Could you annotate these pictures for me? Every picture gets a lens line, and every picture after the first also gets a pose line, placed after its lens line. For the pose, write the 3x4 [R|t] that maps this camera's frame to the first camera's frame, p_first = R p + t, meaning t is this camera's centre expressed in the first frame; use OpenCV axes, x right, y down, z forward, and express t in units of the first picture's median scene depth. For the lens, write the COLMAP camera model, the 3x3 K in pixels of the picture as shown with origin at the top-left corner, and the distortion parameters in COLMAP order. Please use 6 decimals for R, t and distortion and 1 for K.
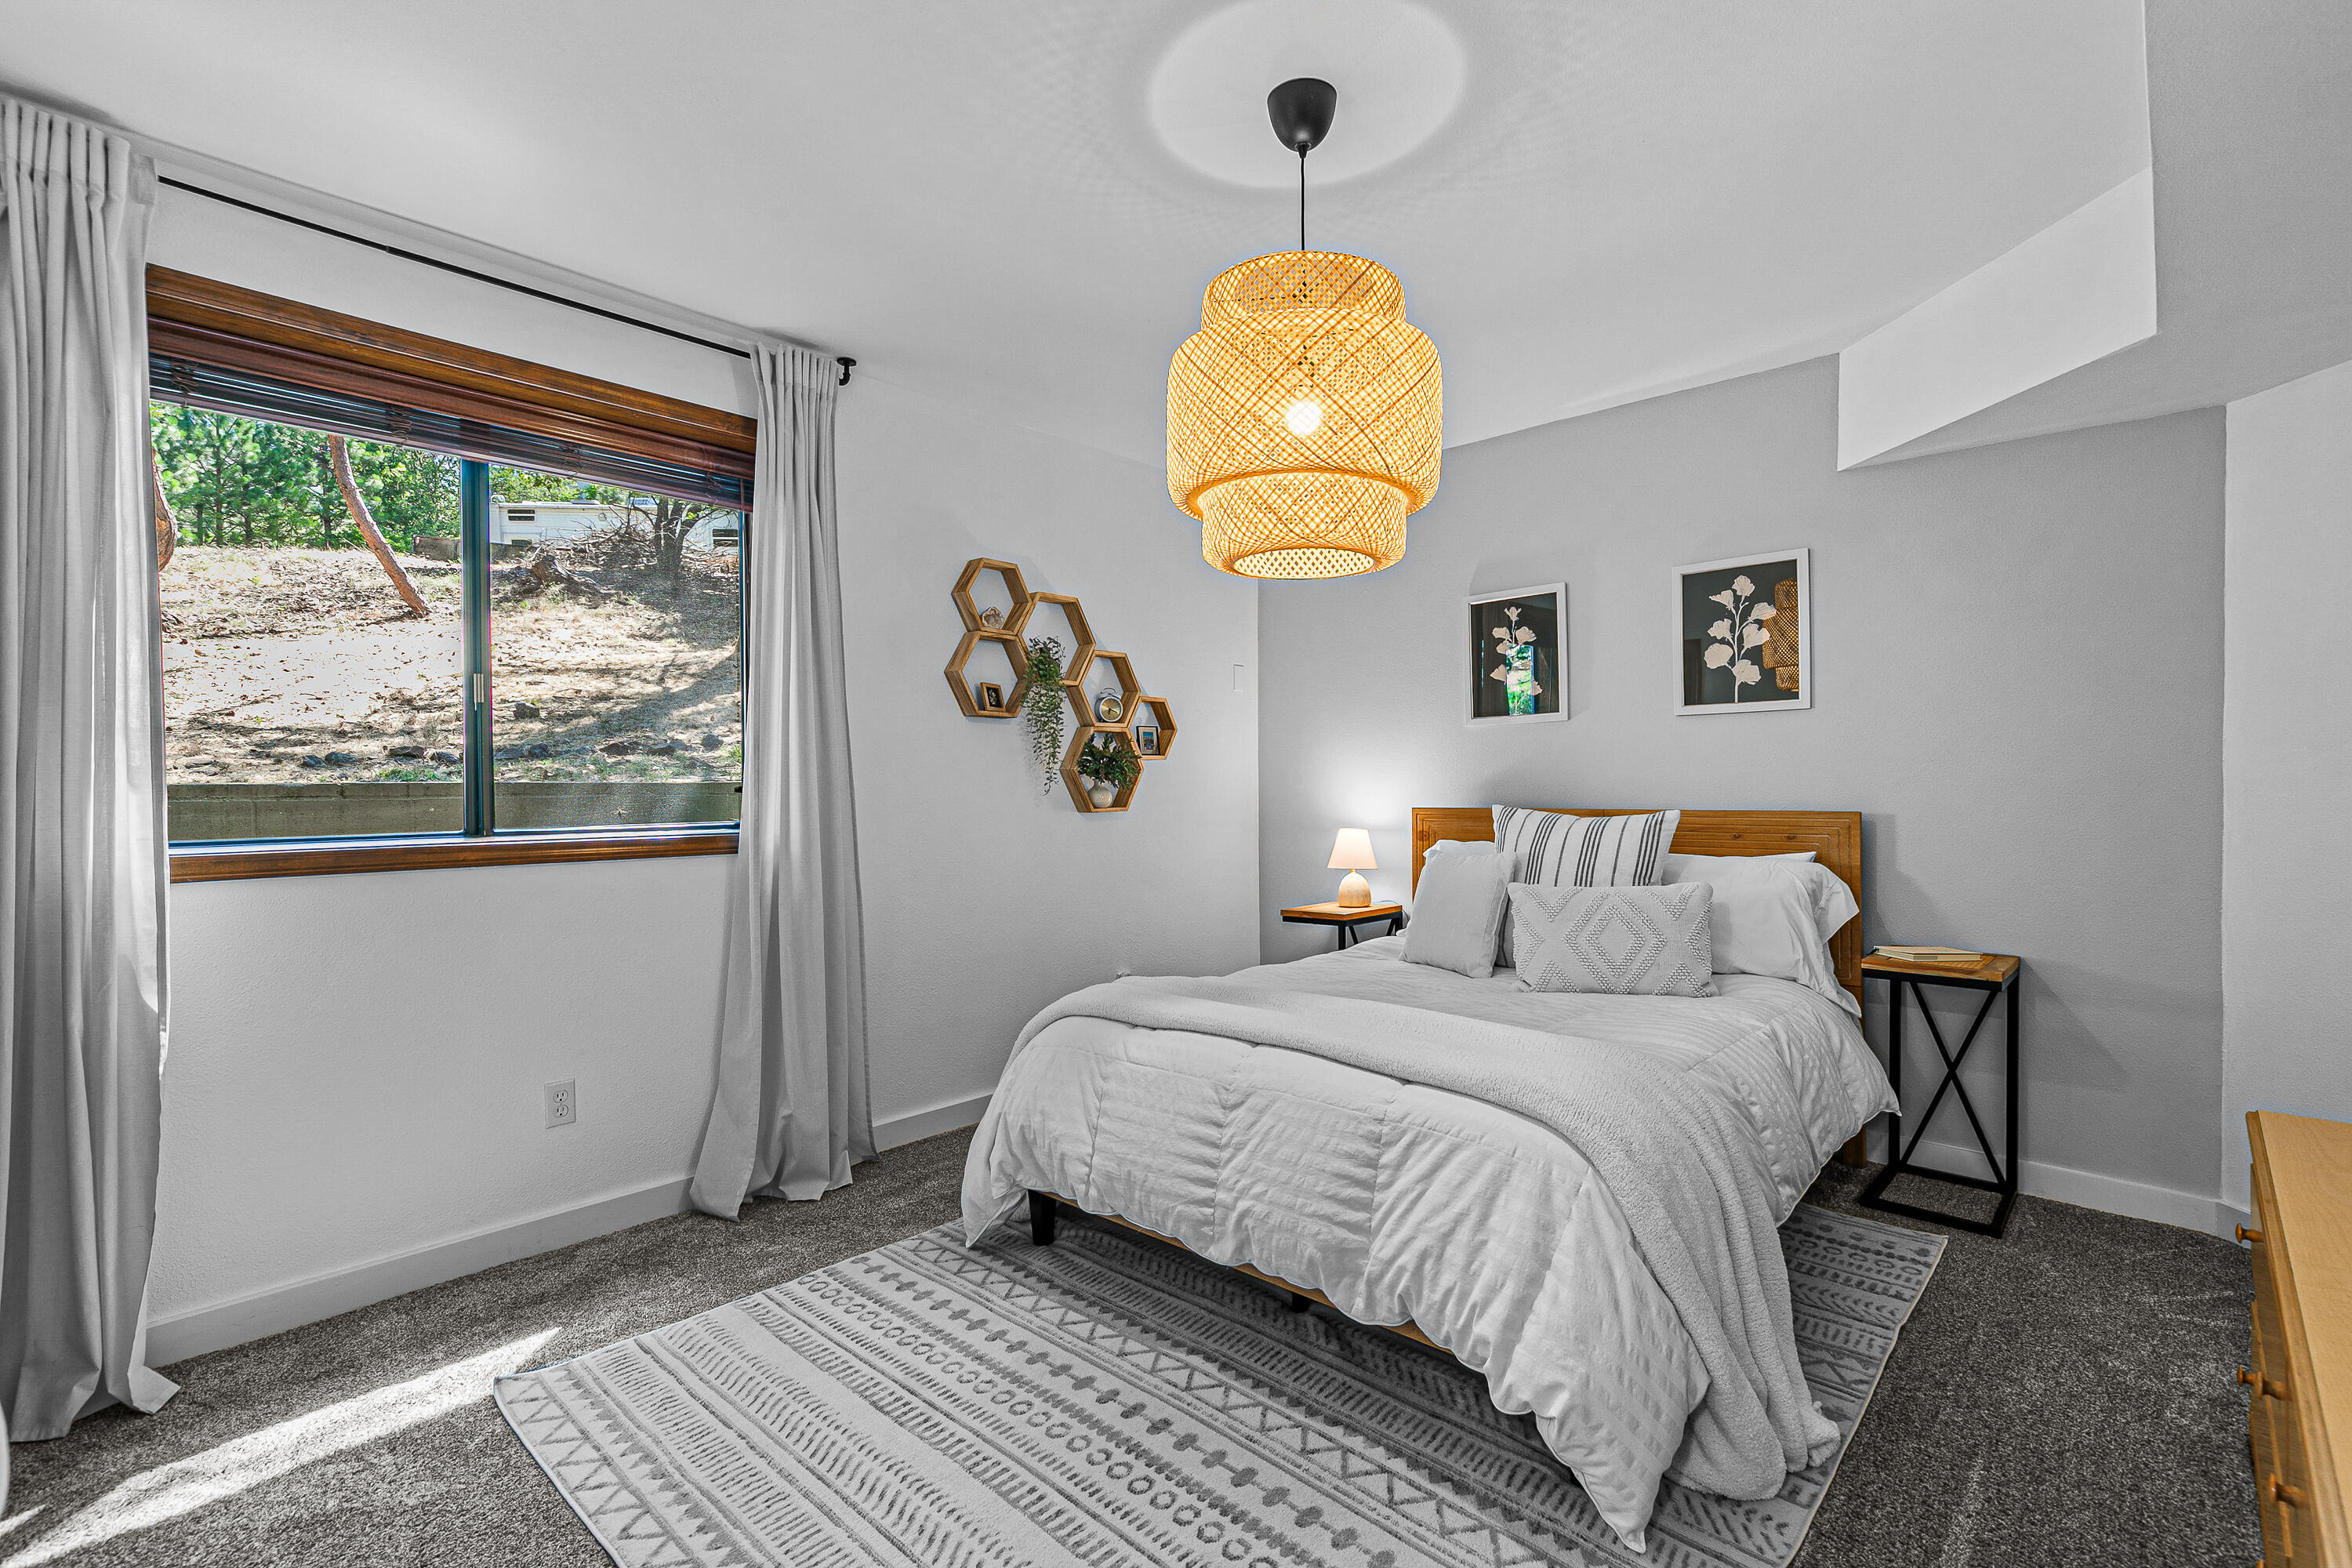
lens RADIAL K [[1080.0, 0, 1179.2], [0, 1080.0, 789.3], [0, 0, 1]] dist [0.010278, -0.001030]
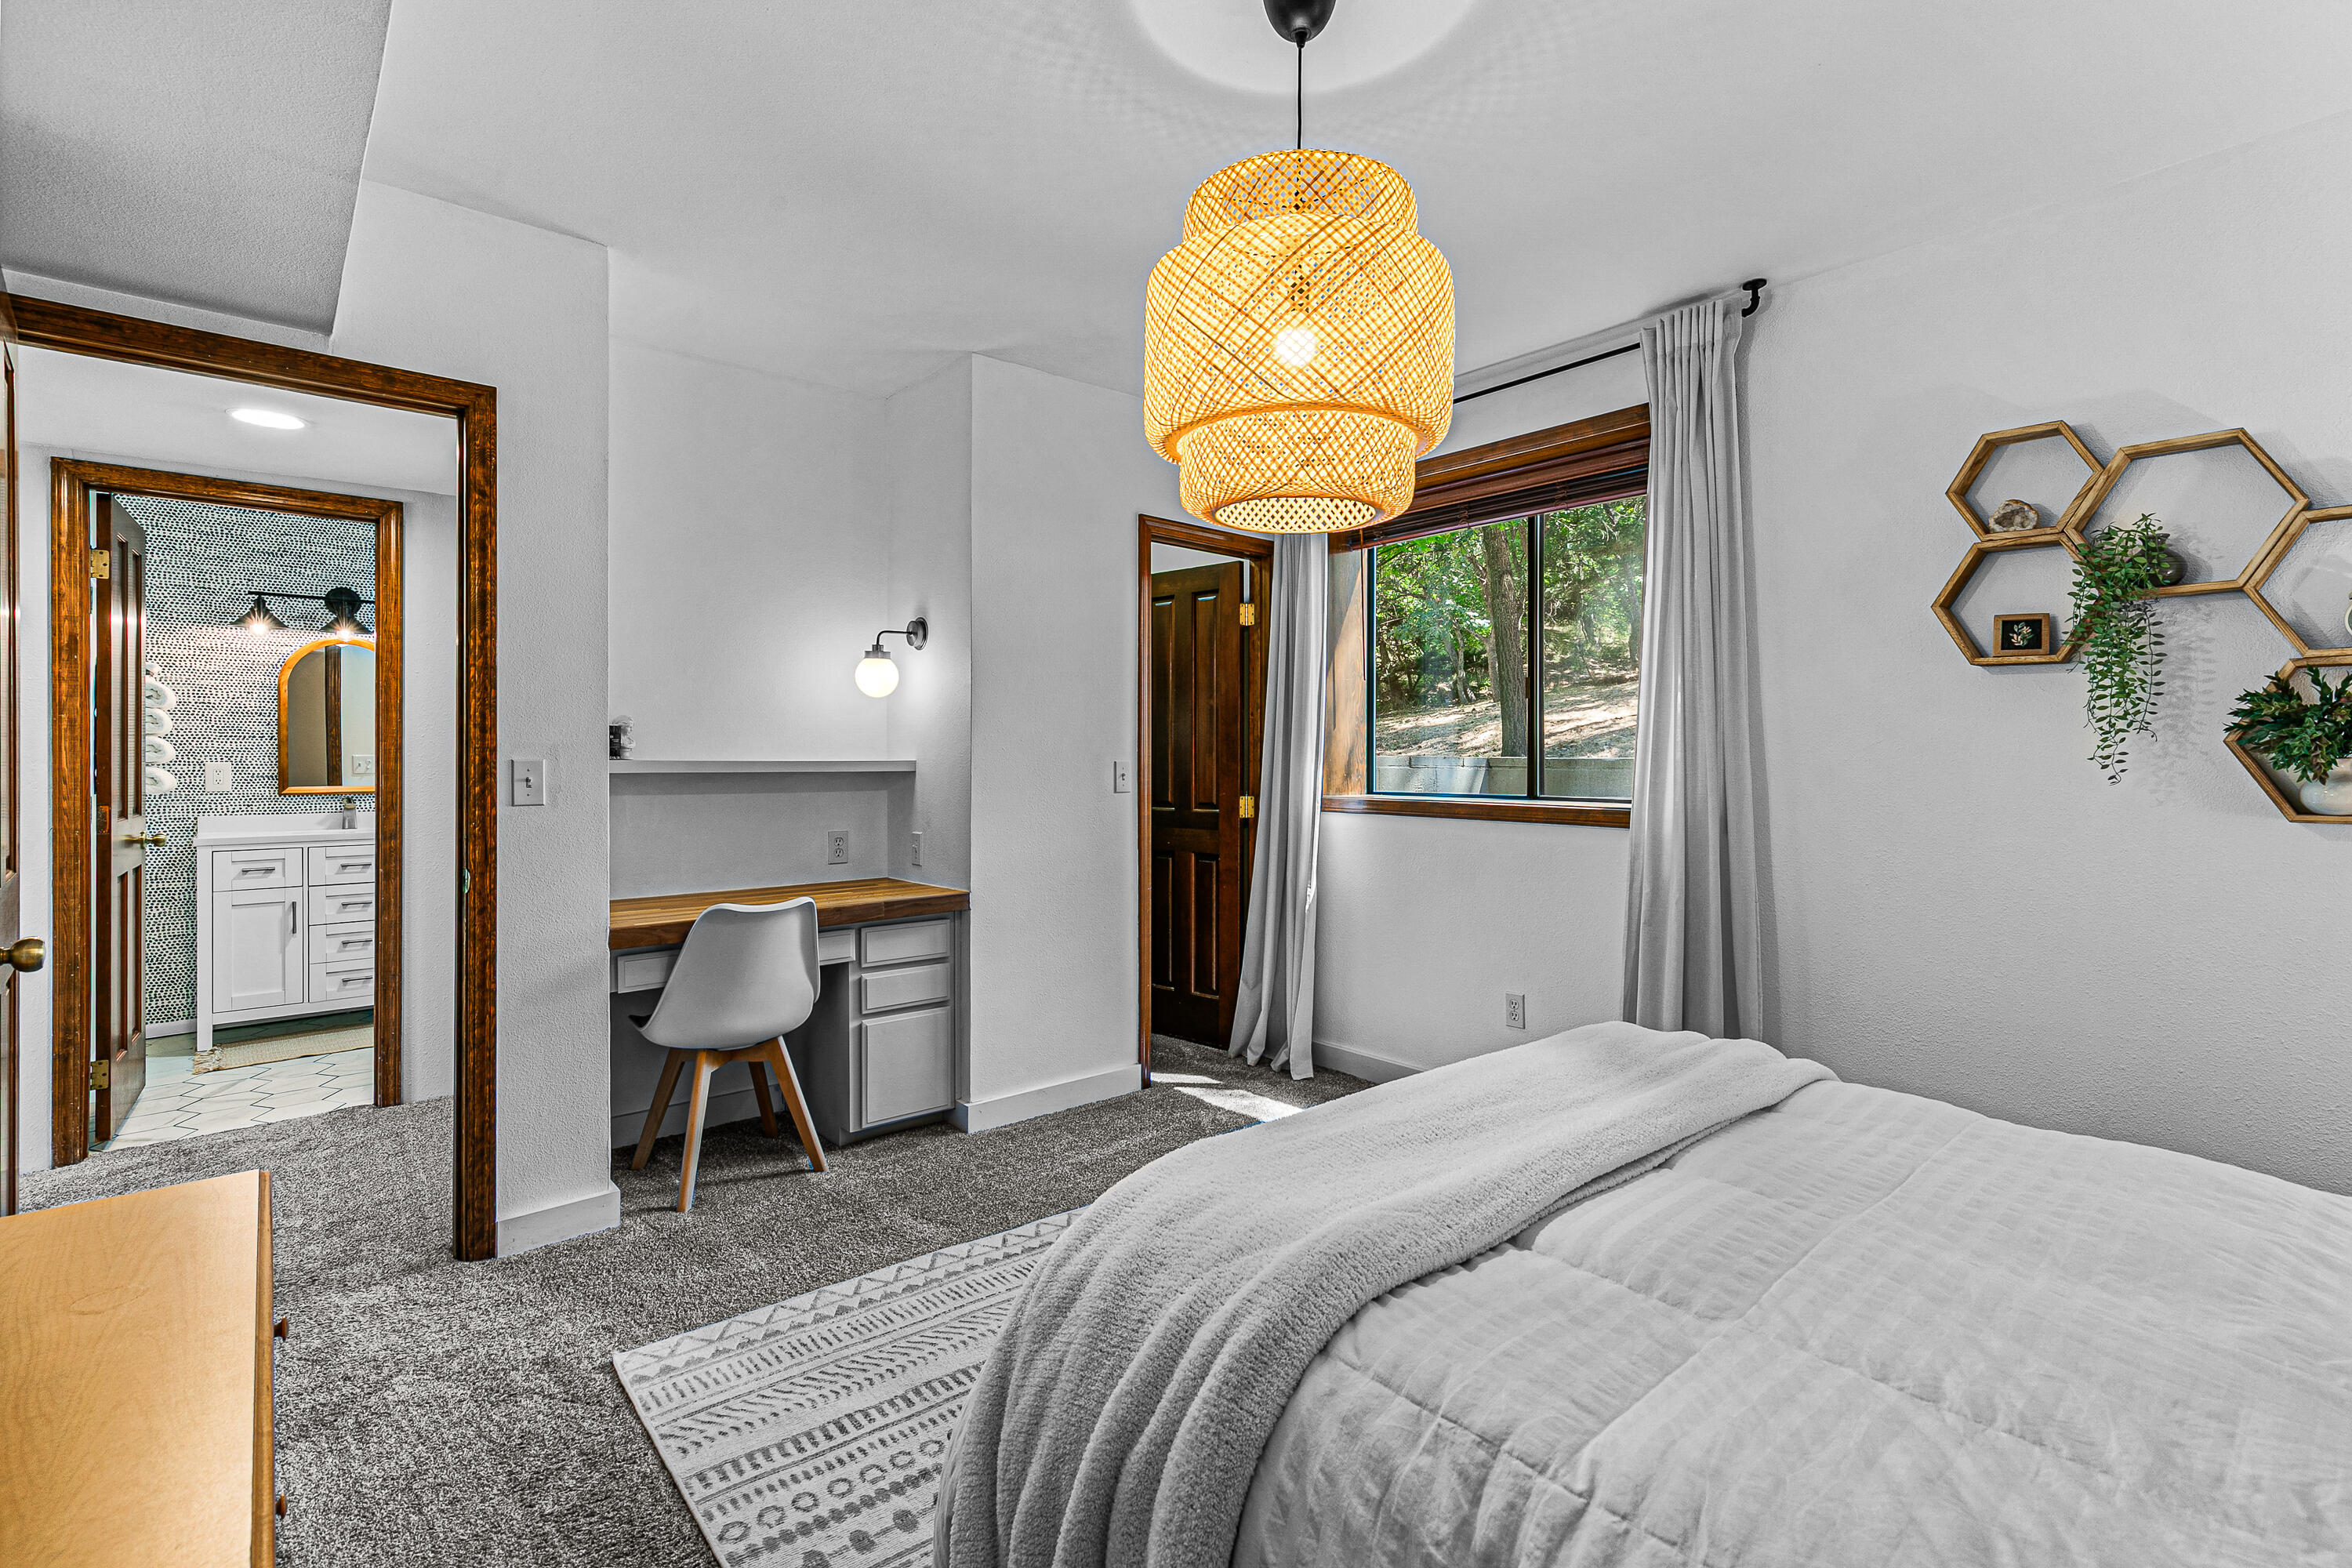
lens RADIAL K [[1080.0, 0, 1177.7], [0, 1080.0, 768.9], [0, 0, 1]] dist [0.010278, -0.001030]
pose [[-0.135355, 0.009542, -0.990751, 0.676061], [-0.009965, 0.999890, 0.010991, -0.004756], [0.990747, 0.011360, -0.135245, 0.702271]]
